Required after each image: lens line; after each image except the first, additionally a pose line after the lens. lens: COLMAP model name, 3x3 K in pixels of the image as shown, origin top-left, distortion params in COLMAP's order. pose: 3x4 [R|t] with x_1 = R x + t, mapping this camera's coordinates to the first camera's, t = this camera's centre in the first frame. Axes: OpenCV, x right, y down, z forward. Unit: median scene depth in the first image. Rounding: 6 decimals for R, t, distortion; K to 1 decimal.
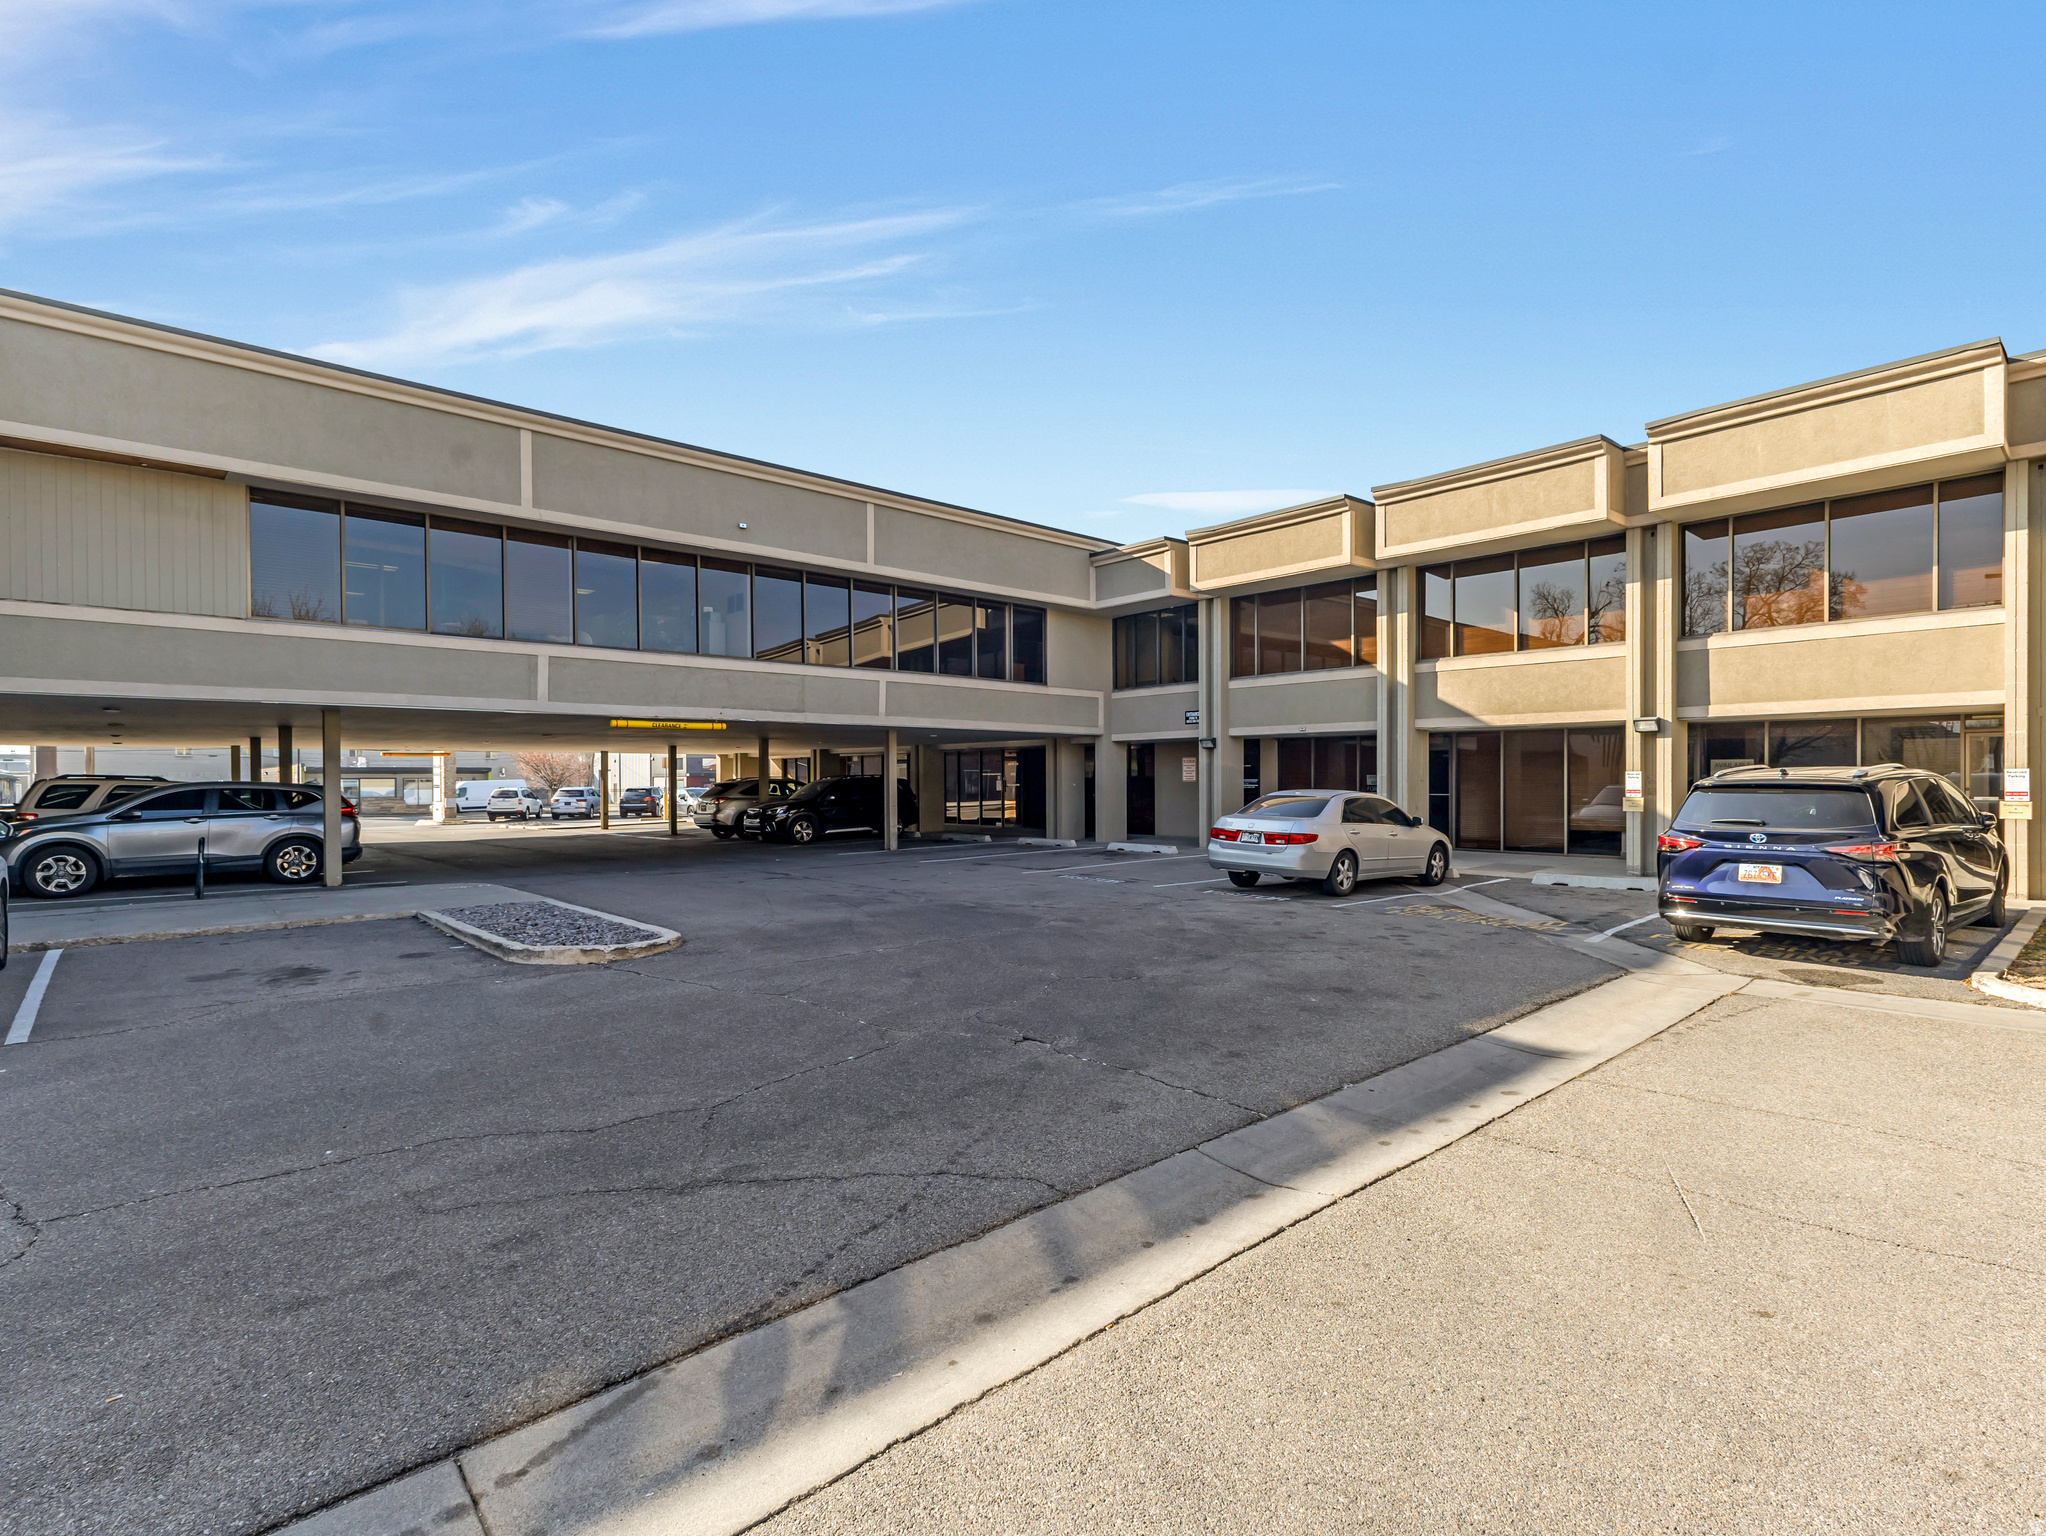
lens RADIAL K [[1010.4, 0, 1033.0], [0, 1010.4, 780.8], [0, 0, 1]] dist [0.000868, -0.000748]
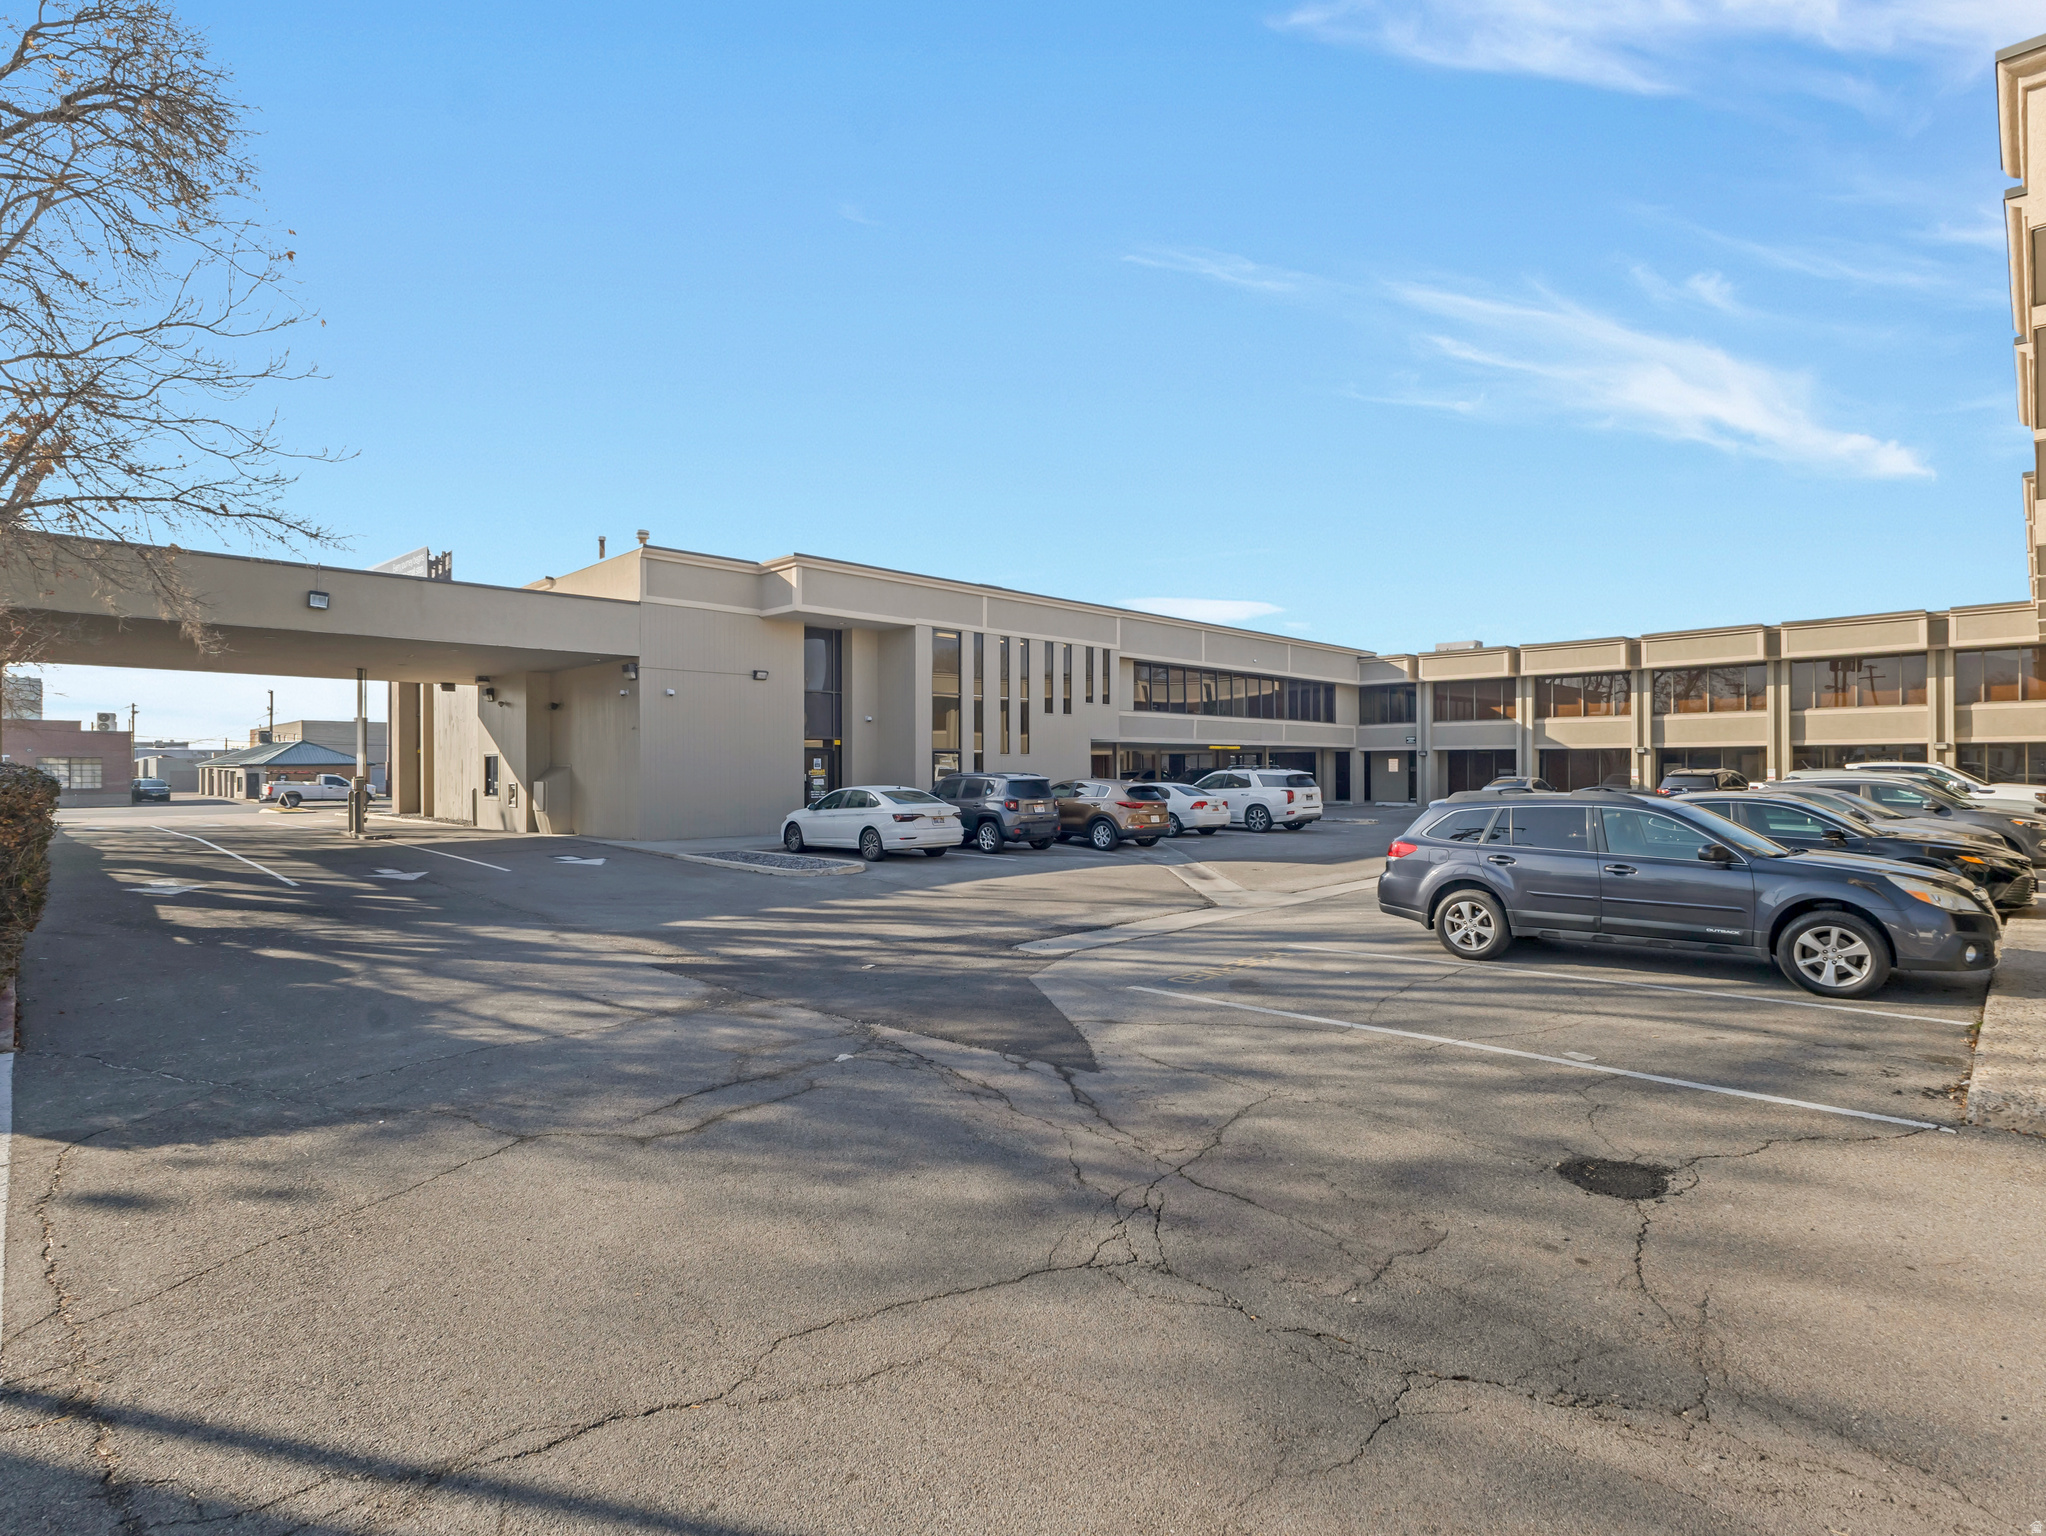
lens RADIAL K [[1010.4, 0, 1030.0], [0, 1010.4, 769.7], [0, 0, 1]] dist [0.000868, -0.000748]
pose [[0.998608, -0.000255, 0.052735, -0.844606], [0.000220, 1.000000, 0.000655, -0.007622], [-0.052735, -0.000643, 0.998608, -1.159071]]
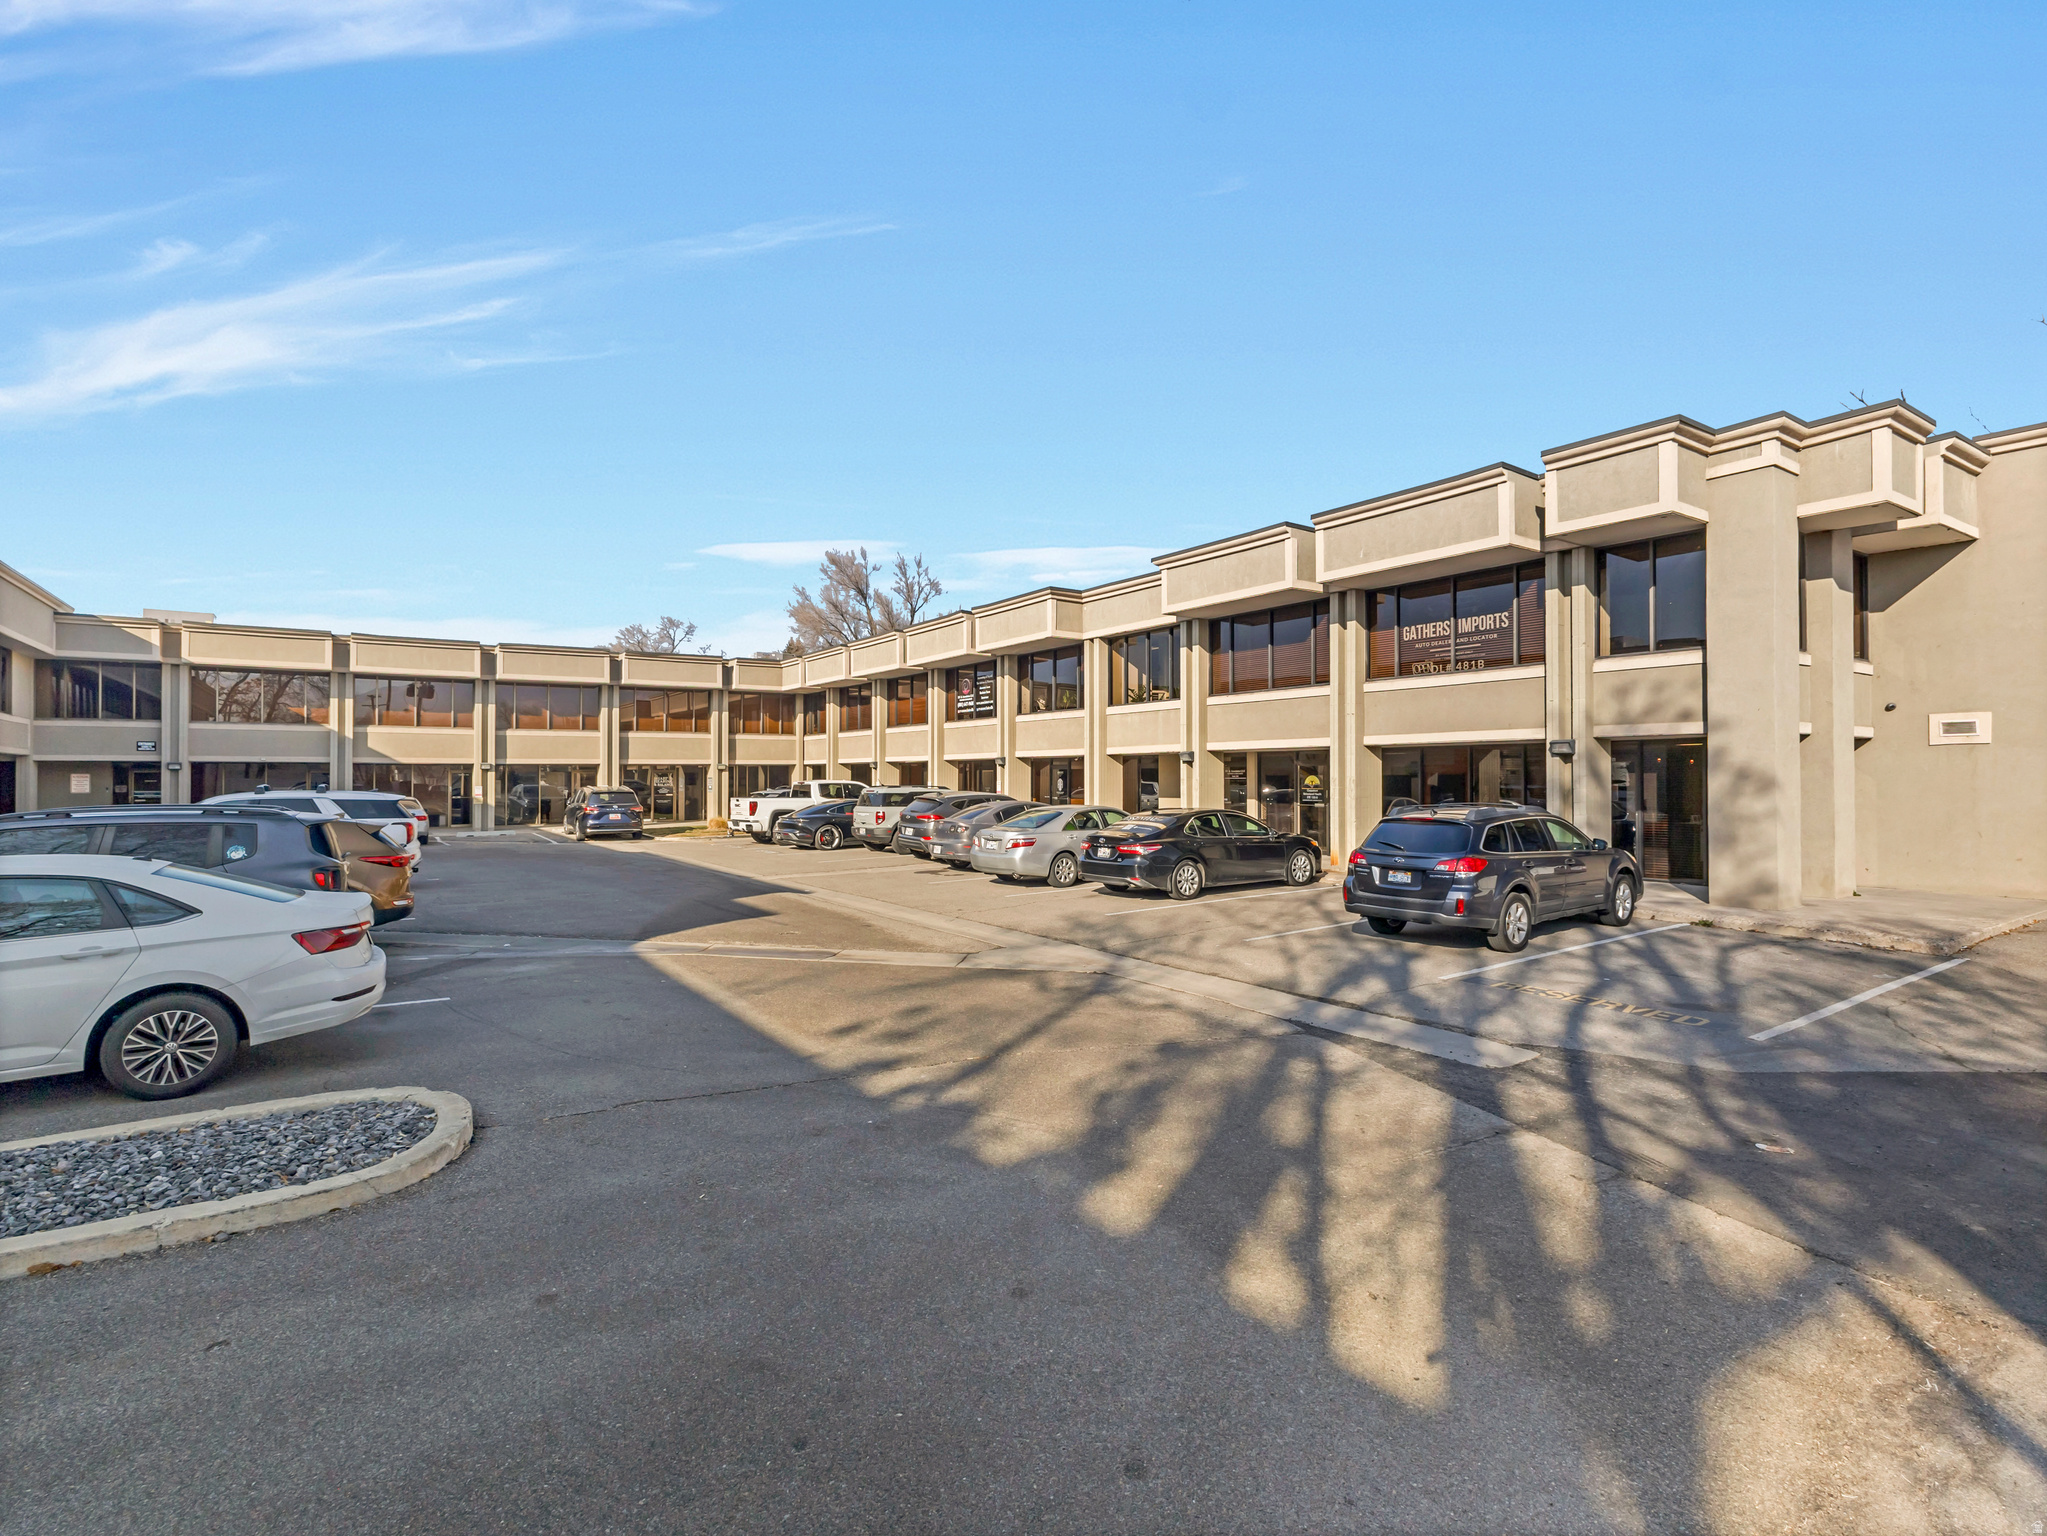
lens RADIAL K [[1010.9, 0, 1041.3], [0, 1010.9, 778.4], [0, 0, 1]] dist [0.000868, -0.000748]
pose [[0.124109, 0.002227, 0.992266, -1.261328], [0.000591, 0.999997, -0.002318, -0.017667], [-0.992268, 0.000874, 0.124108, -0.450265]]
